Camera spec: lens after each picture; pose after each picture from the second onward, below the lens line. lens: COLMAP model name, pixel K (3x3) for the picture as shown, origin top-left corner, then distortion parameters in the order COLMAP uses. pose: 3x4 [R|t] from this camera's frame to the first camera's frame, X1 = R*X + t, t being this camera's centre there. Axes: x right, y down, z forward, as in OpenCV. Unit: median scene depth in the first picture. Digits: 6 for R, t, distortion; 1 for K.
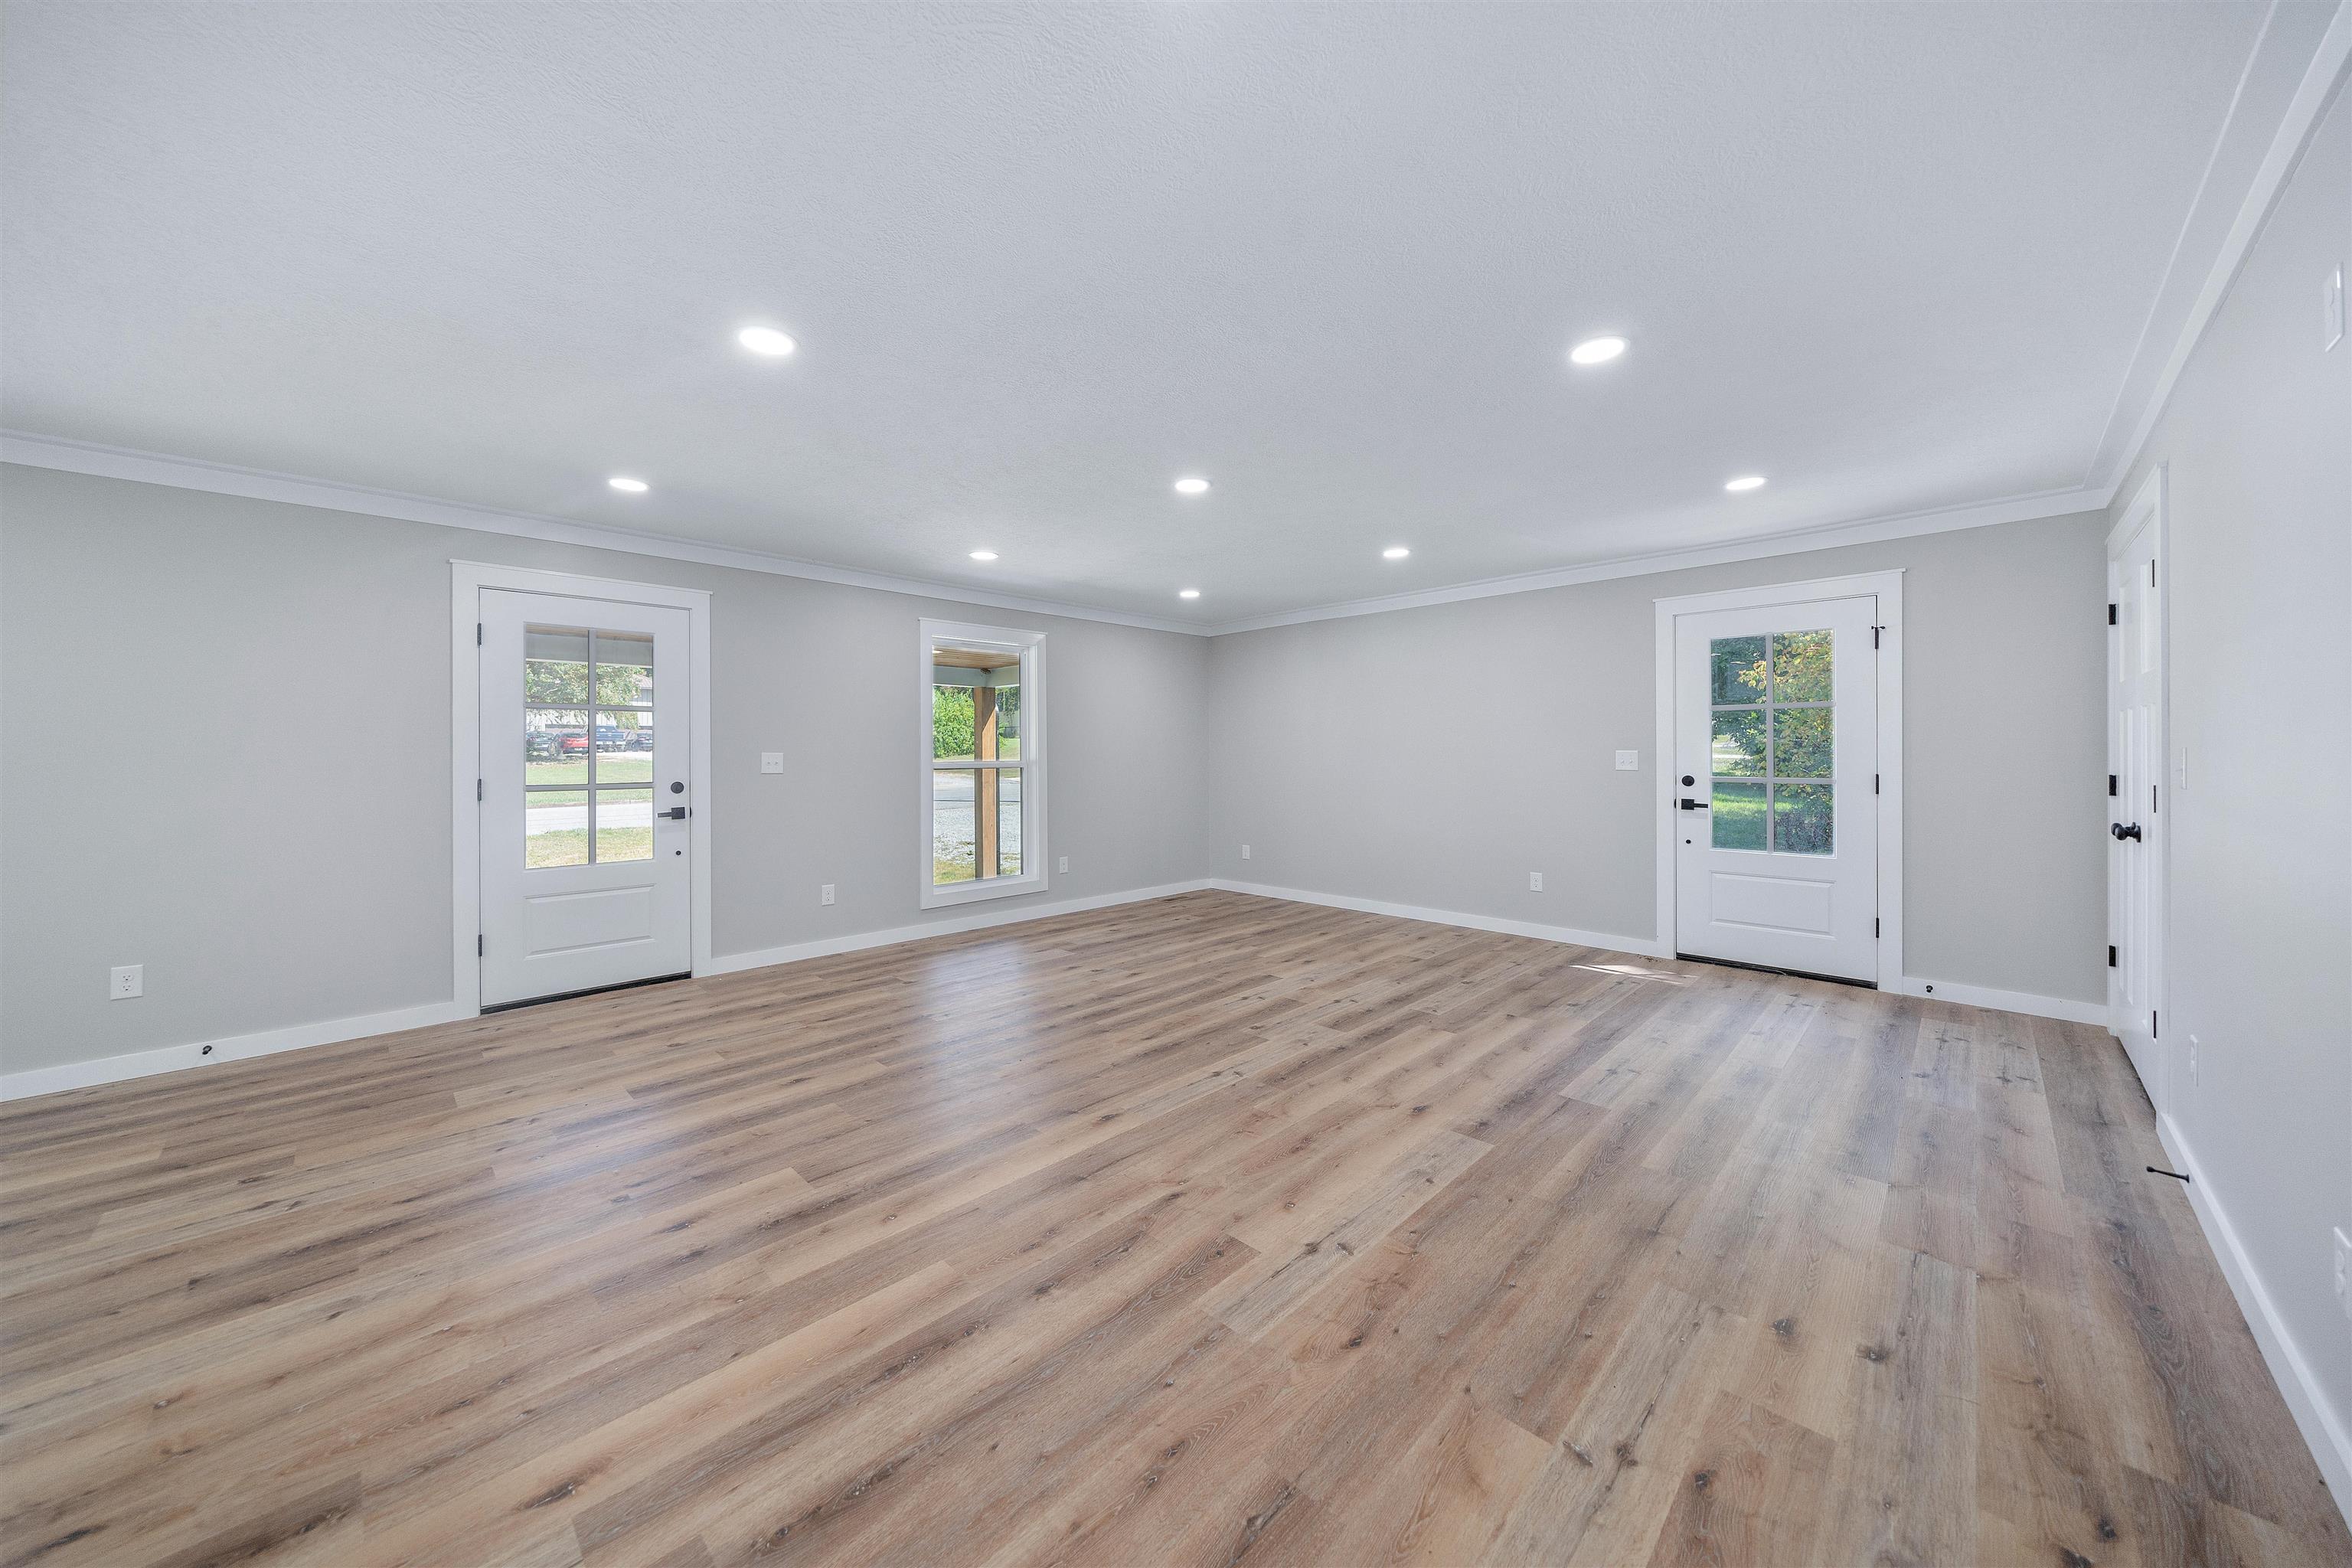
lens RADIAL K [[816.0, 0, 1182.4], [0, 816.0, 749.7], [0, 0, 1]] dist [-0.002474, 0.000203]
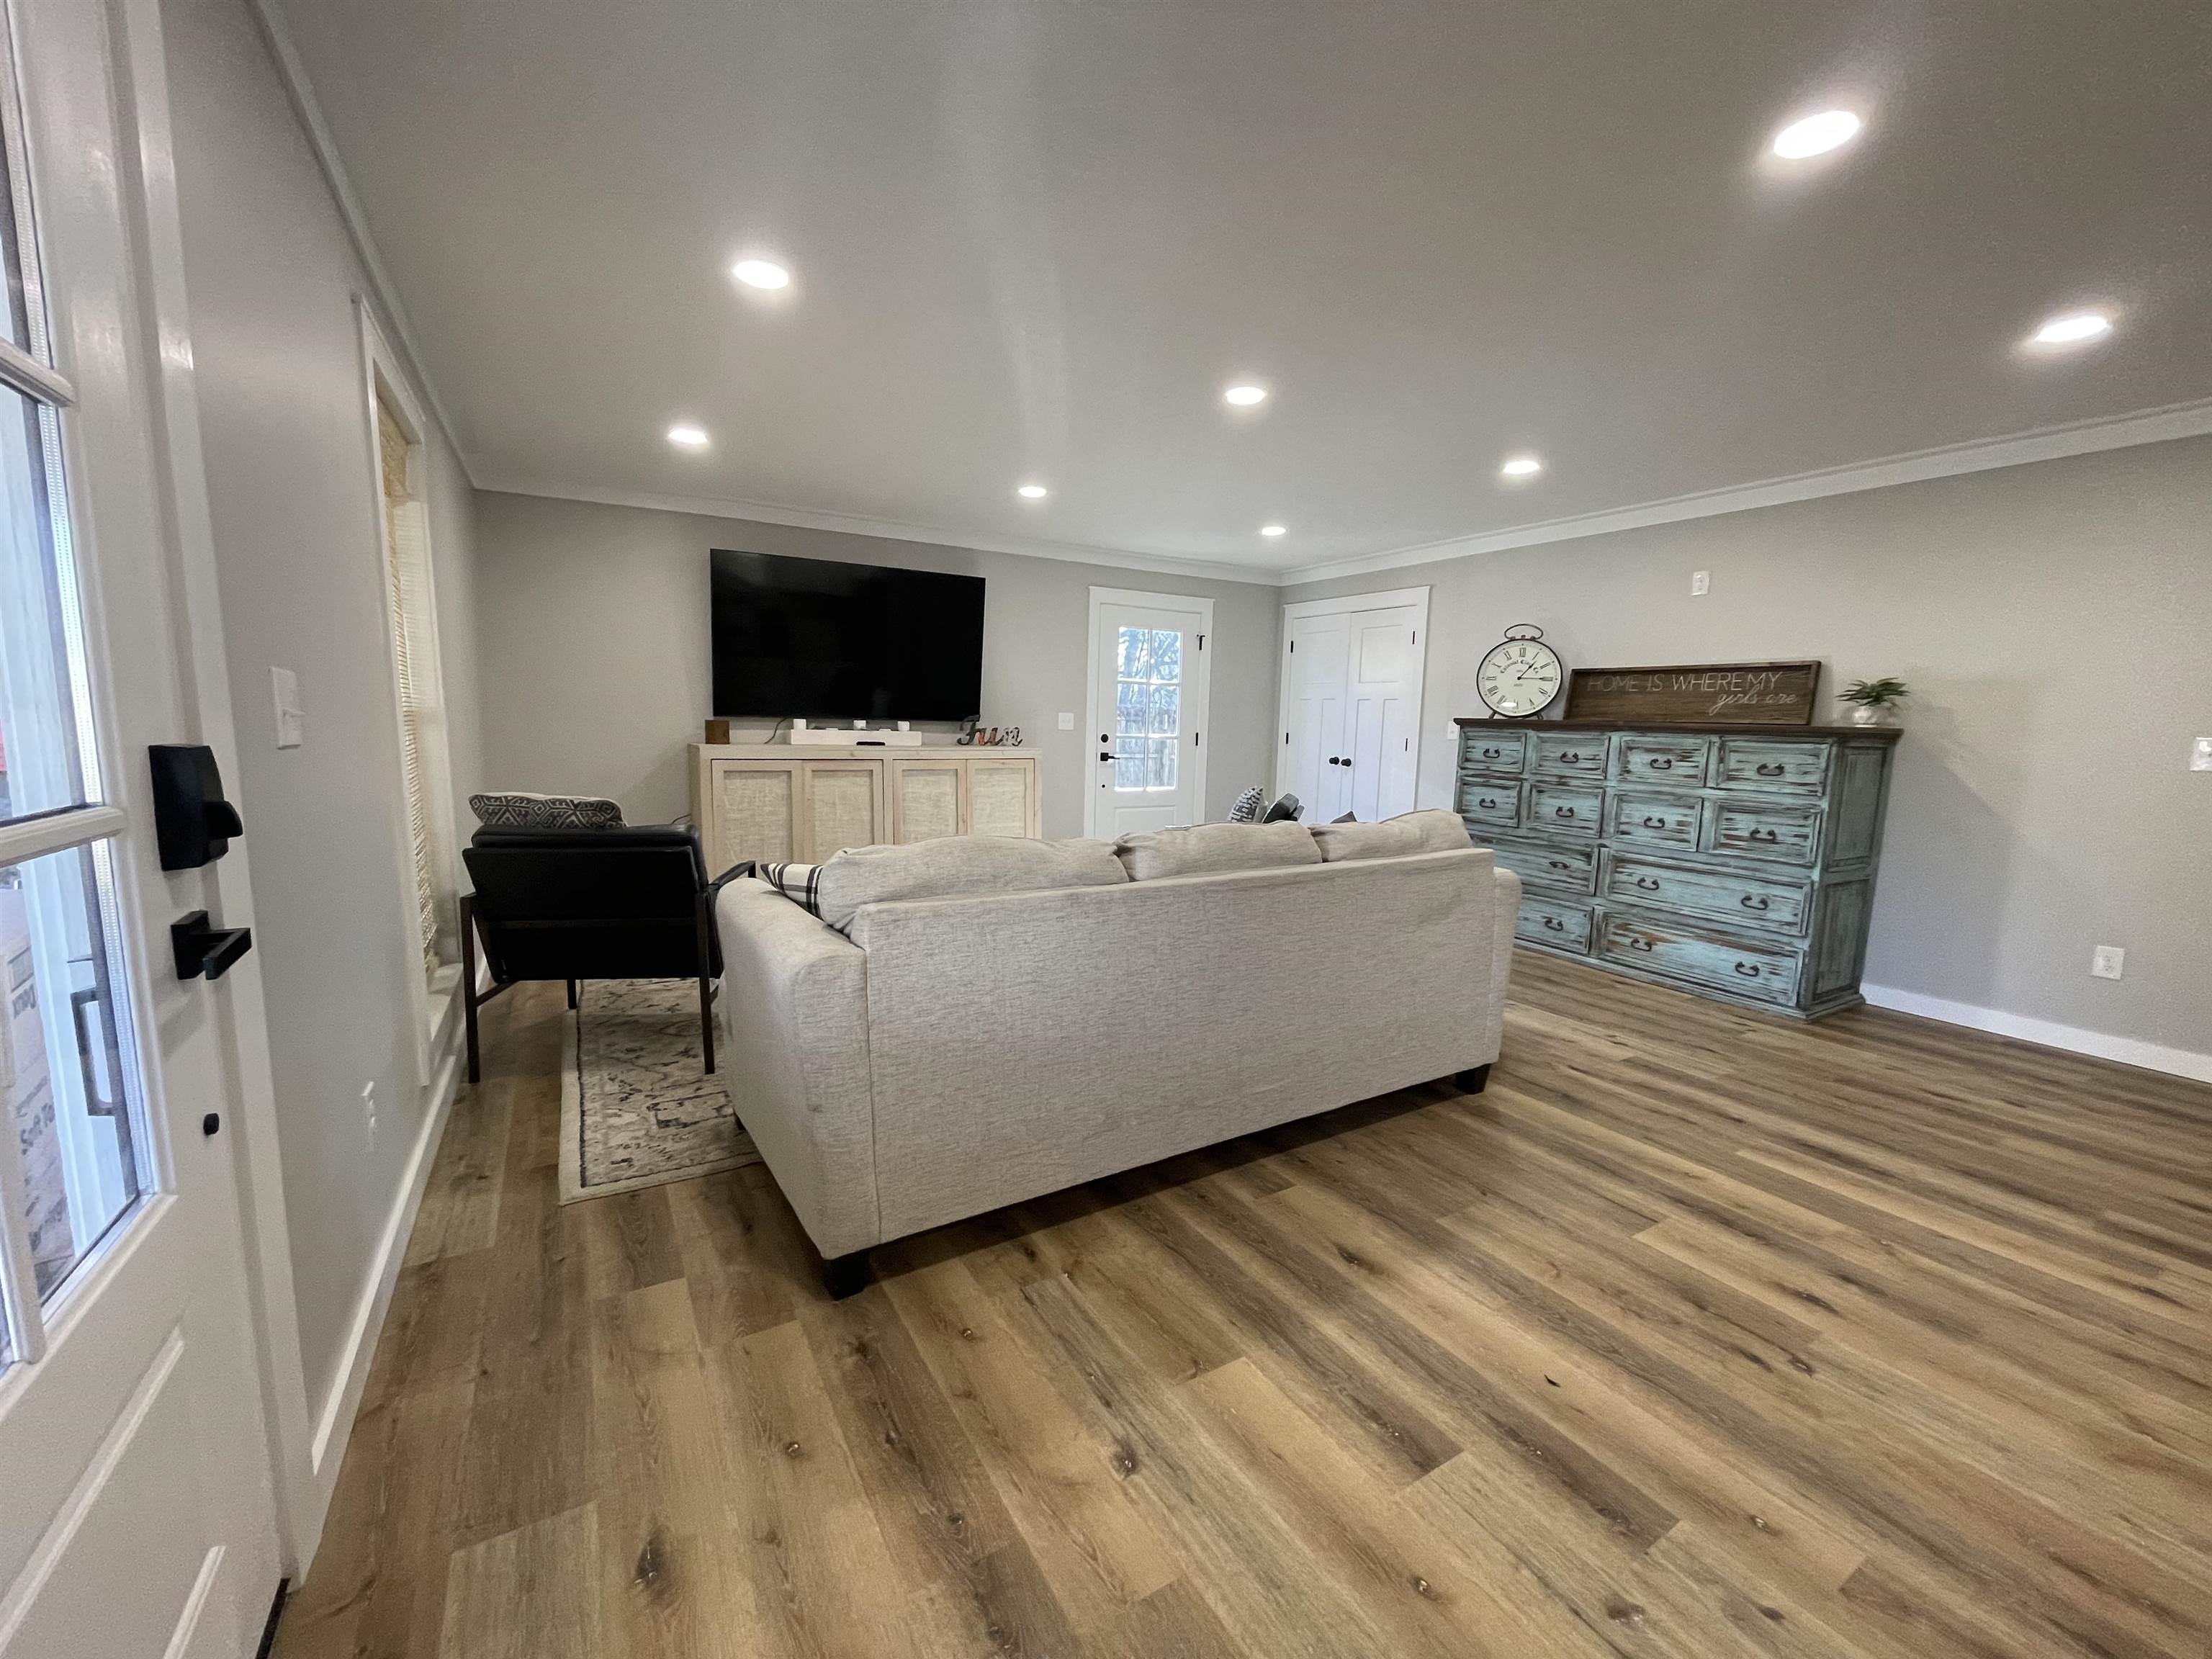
lens RADIAL K [[877.9, 0, 1090.4], [0, 877.9, 831.8], [0, 0, 1]] dist [-0.001087, -0.000229]
pose [[0.262426, -0.114569, 0.958127, -1.231819], [-0.028739, 0.991558, 0.126438, 0.019533], [-0.964524, -0.060717, 0.256918, 1.156246]]
